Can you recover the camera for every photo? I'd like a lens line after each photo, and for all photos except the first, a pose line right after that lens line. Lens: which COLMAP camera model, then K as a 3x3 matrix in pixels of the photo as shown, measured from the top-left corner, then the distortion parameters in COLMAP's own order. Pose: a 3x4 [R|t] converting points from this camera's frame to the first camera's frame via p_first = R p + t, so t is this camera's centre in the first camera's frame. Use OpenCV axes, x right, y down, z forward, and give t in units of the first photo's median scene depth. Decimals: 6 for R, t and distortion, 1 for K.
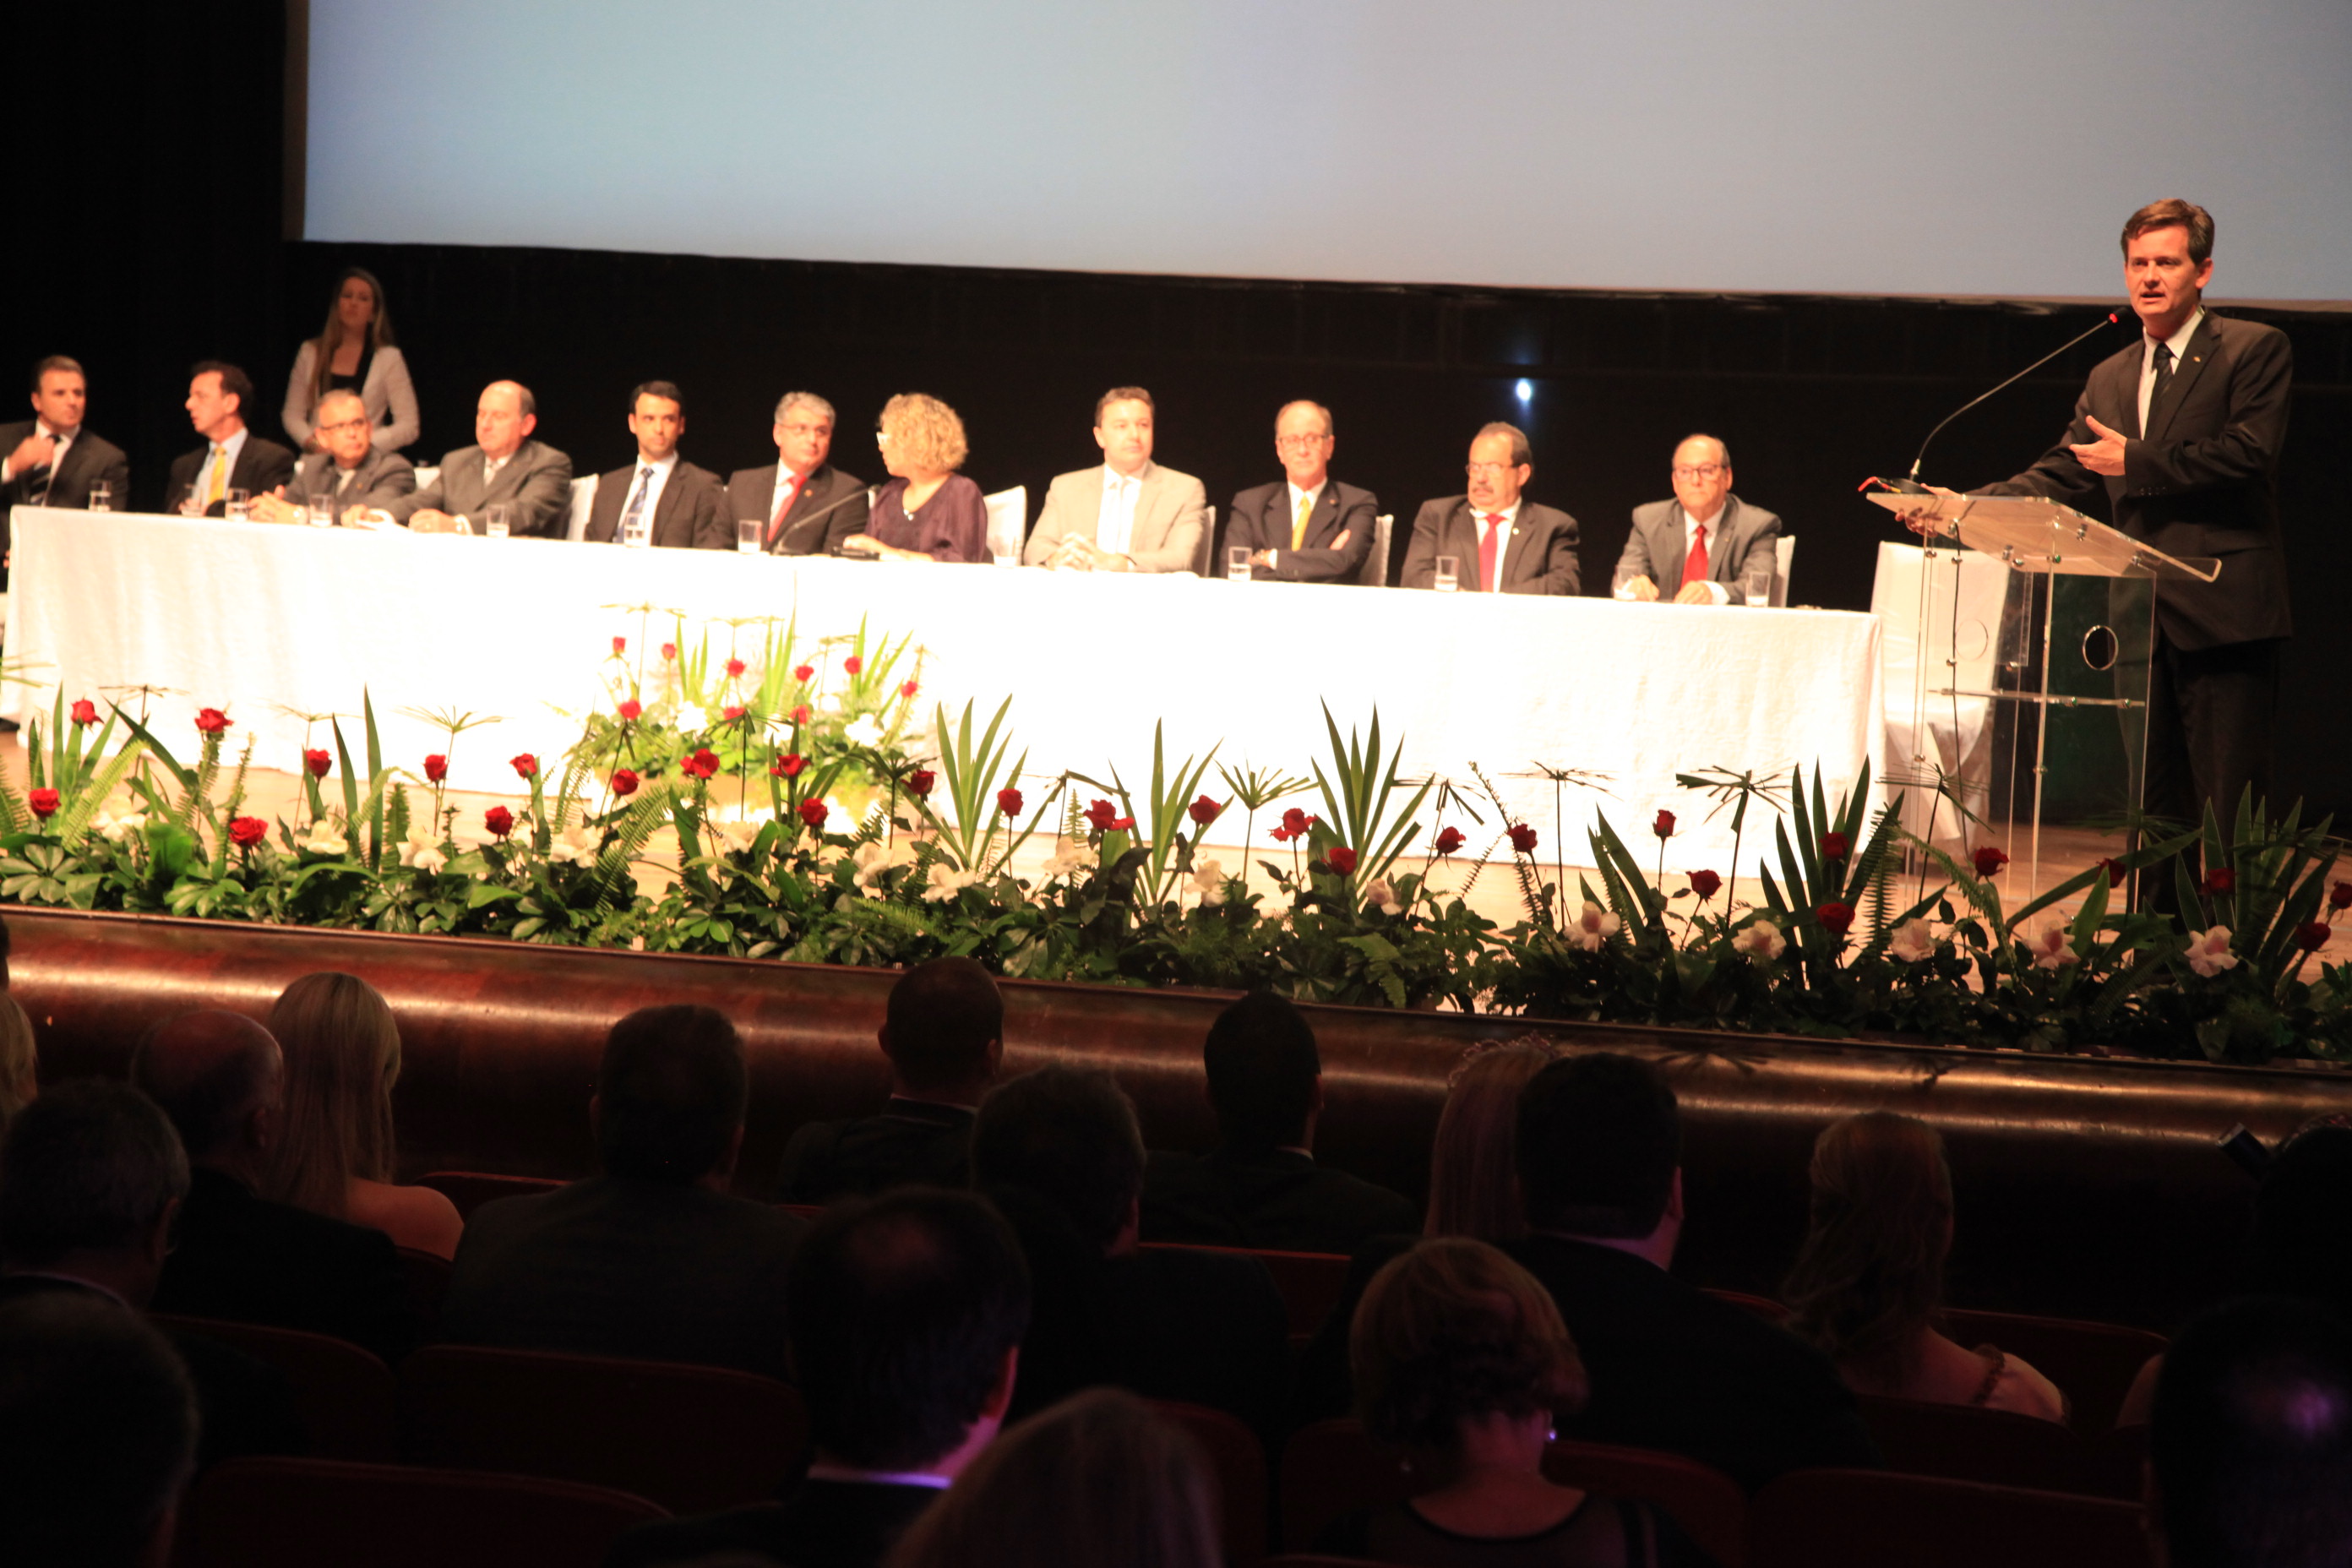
lens RADIAL K [[5057.8, 0, 1176.0], [0, 5057.8, 784.0], [0, 0, 1]] dist [0.384604, -0.127434]
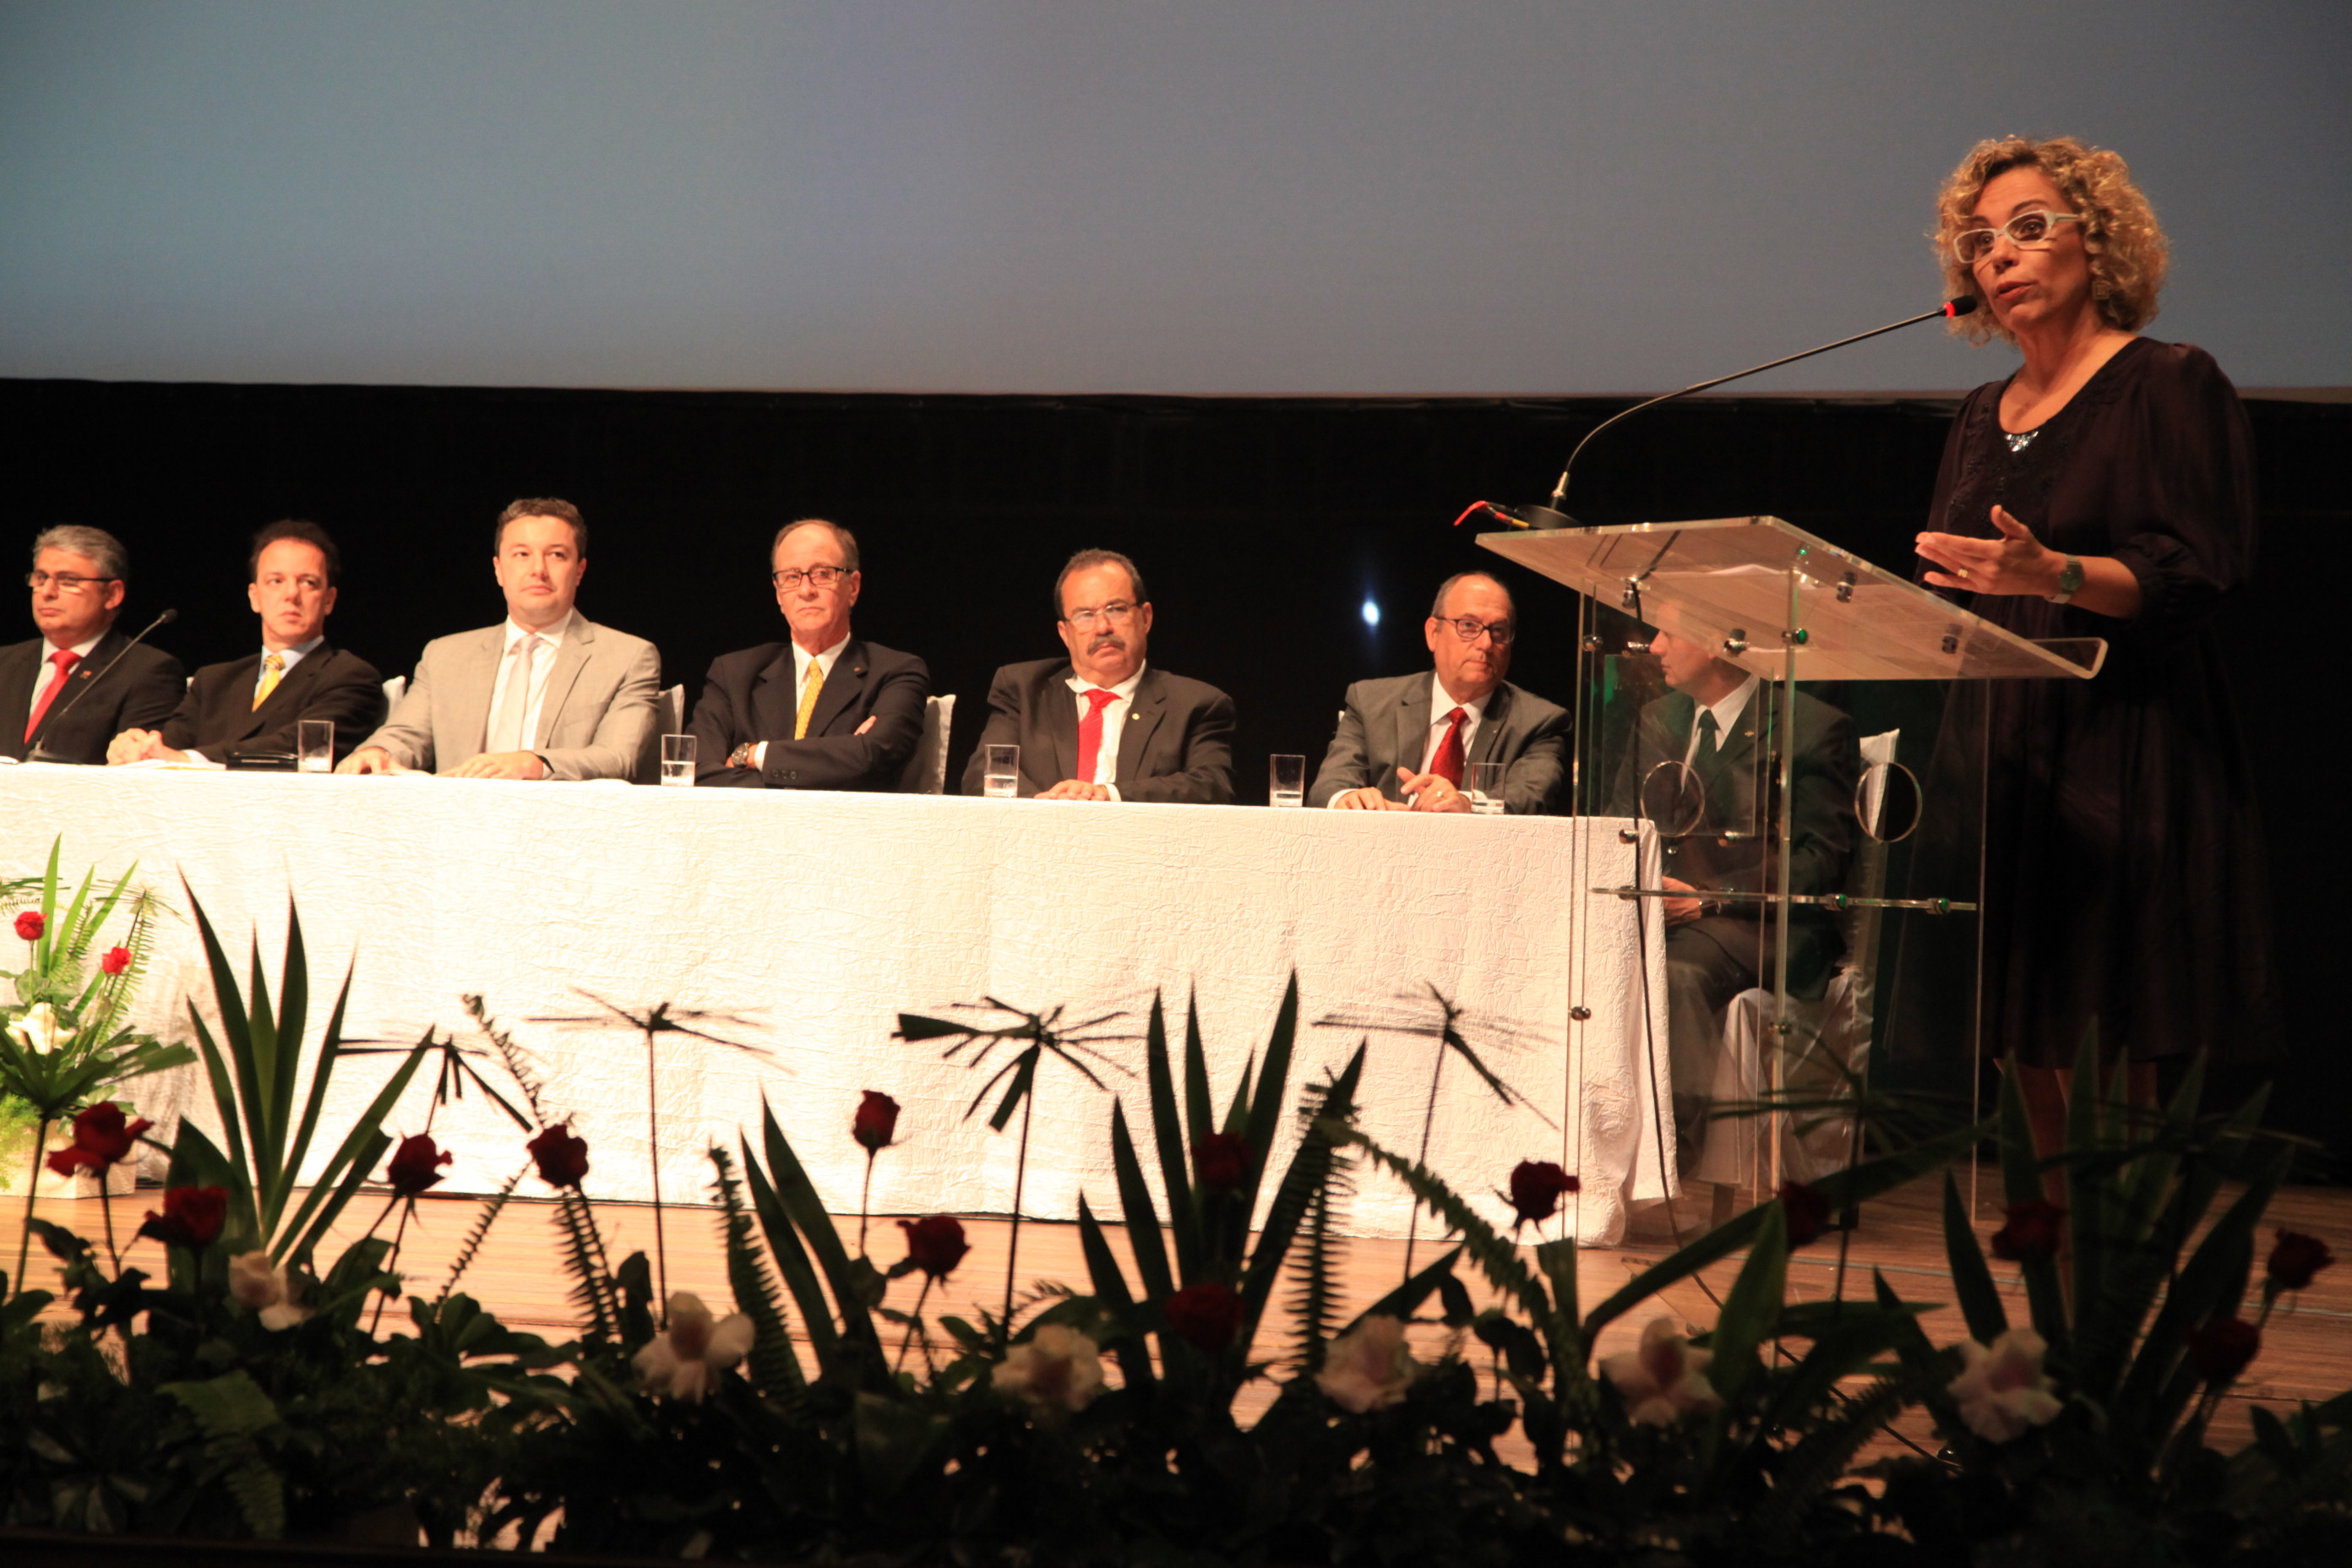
lens RADIAL K [[5753.9, 0, 1176.0], [0, 5753.9, 784.0], [0, 0, 1]] dist [0.514990, 0.275831]
pose [[0.999907, -0.012781, 0.004804, 0.121606], [0.013057, 0.997953, -0.062600, 0.010595], [-0.003994, 0.062657, 0.998027, 0.462018]]
